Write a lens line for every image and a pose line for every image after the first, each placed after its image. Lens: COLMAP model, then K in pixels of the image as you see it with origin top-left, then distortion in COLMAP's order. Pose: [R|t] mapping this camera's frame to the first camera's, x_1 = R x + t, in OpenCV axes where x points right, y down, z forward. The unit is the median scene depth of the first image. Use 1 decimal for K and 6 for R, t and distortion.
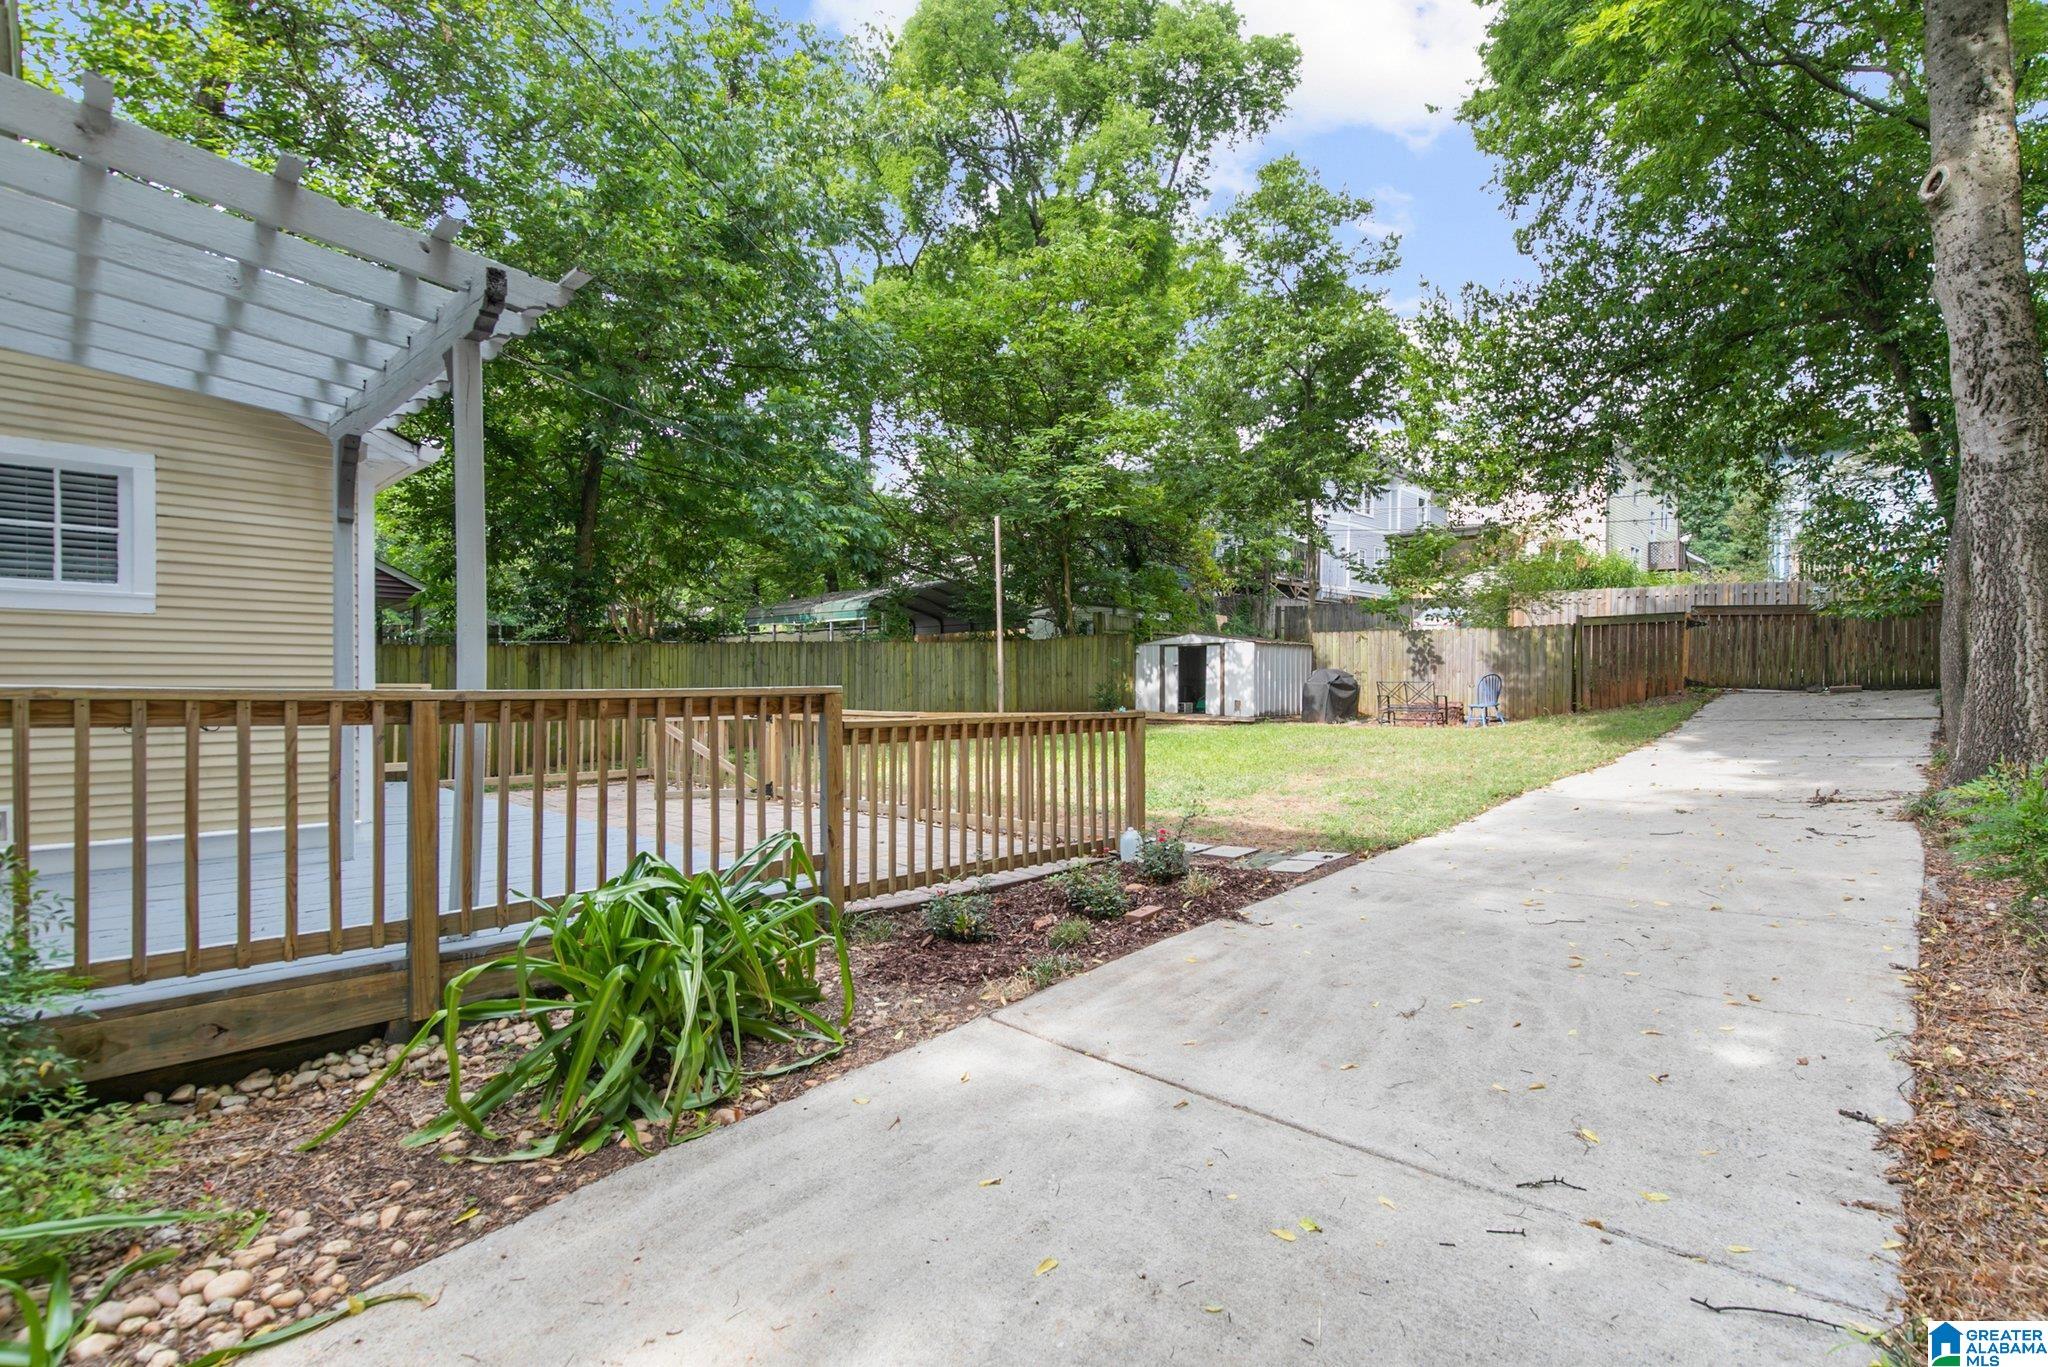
lens RADIAL K [[939.7, 0, 1032.0], [0, 939.7, 686.1], [0, 0, 1]] dist [-0.001016, 0.000112]
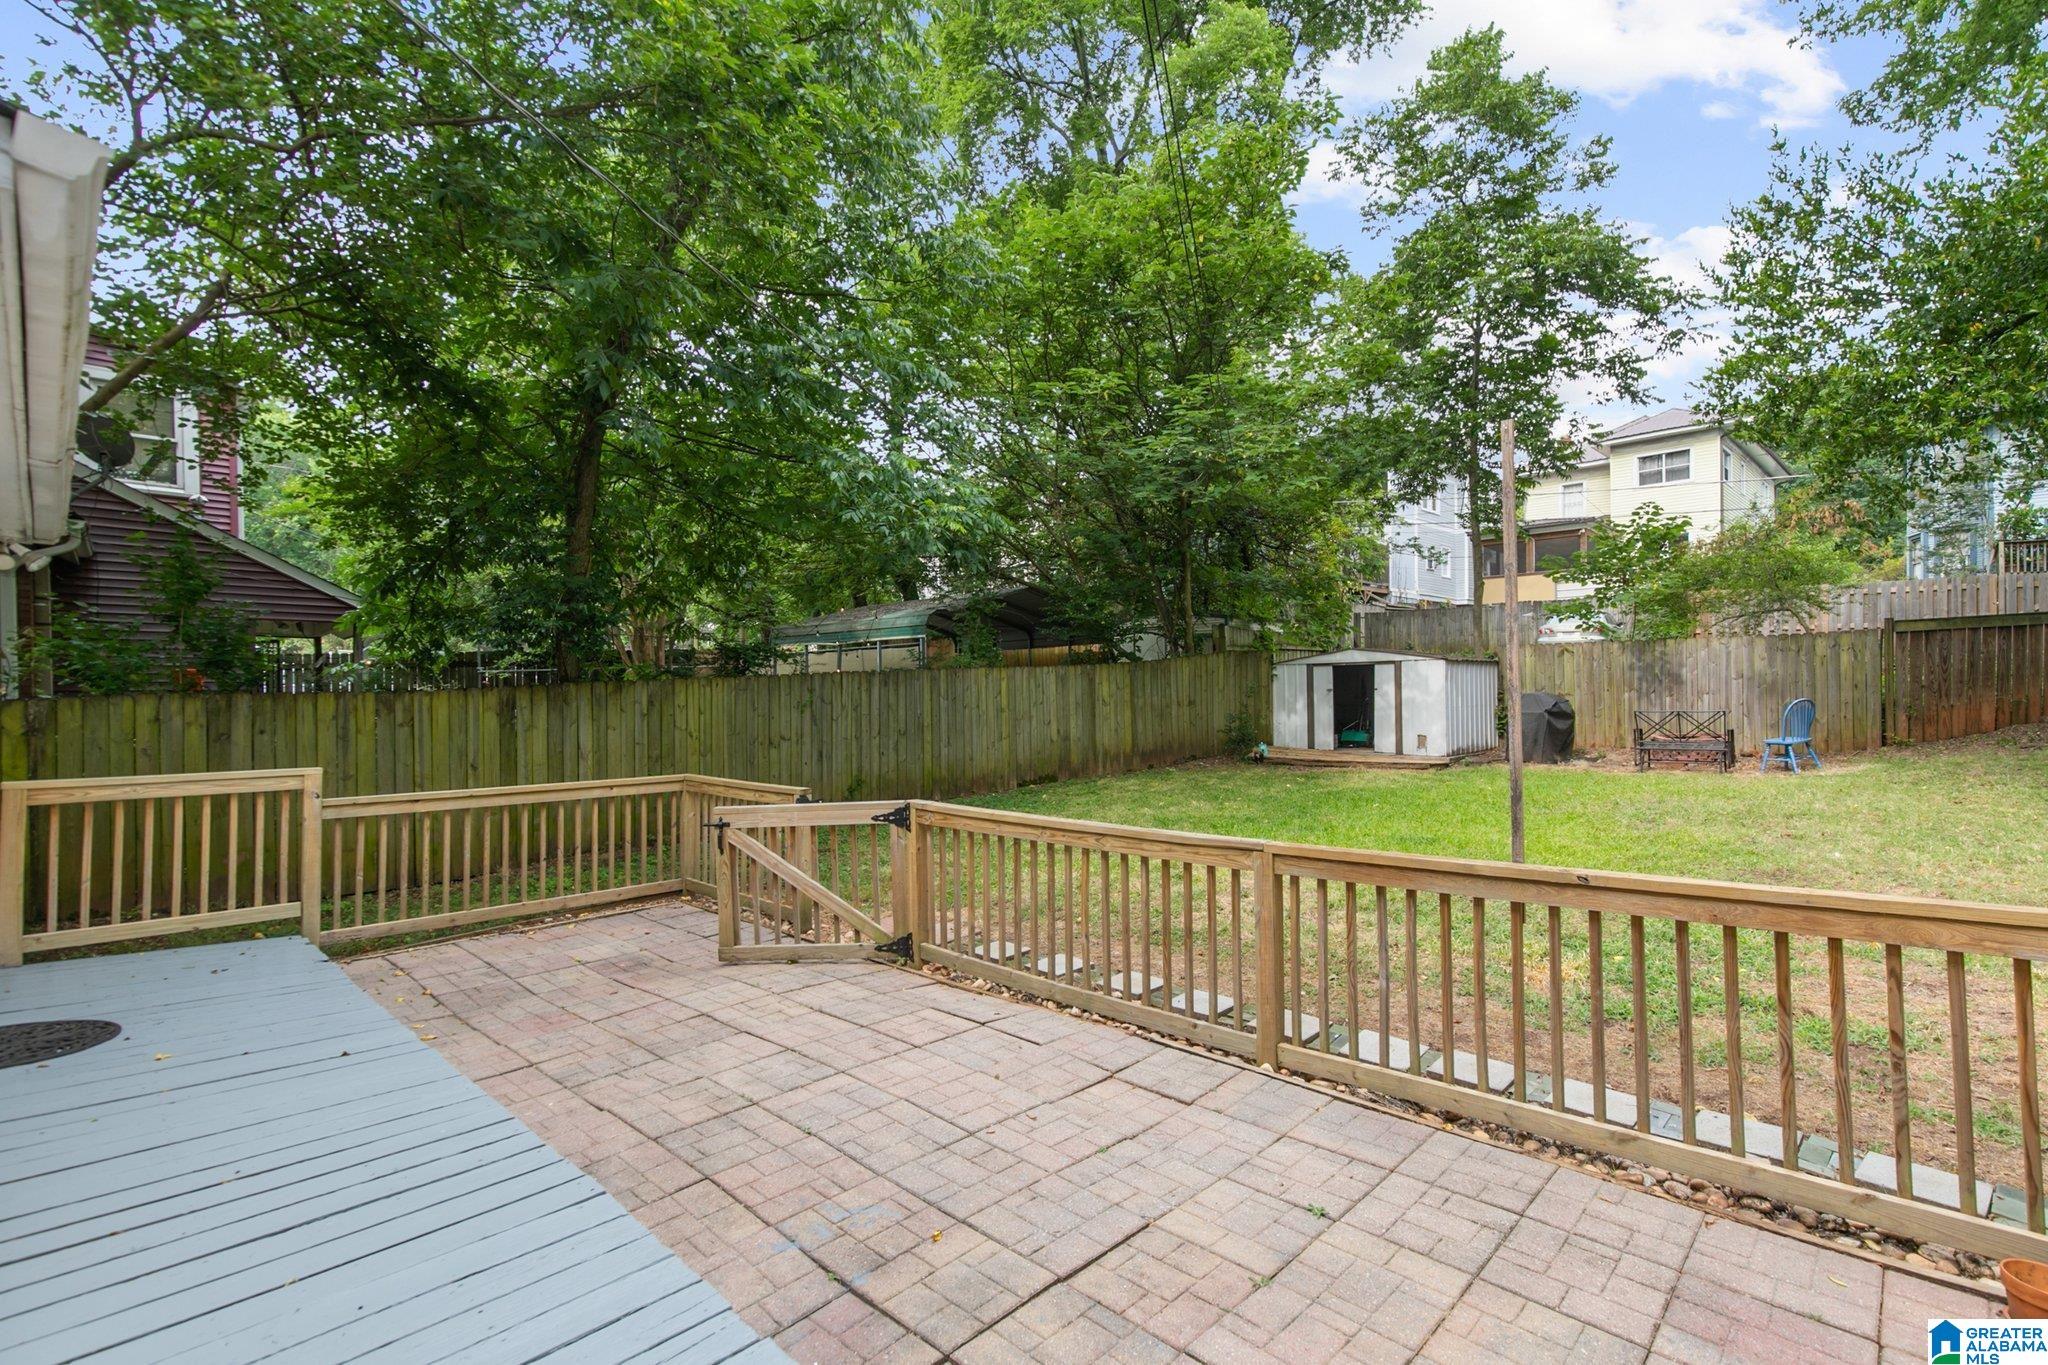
lens RADIAL K [[939.7, 0, 1016.1], [0, 939.7, 677.4], [0, 0, 1]] dist [-0.001016, 0.000112]
pose [[0.999820, -0.015886, -0.010378, -0.103535], [0.015664, 0.999655, -0.021071, -0.020729], [0.010709, 0.020905, 0.999724, 0.217497]]
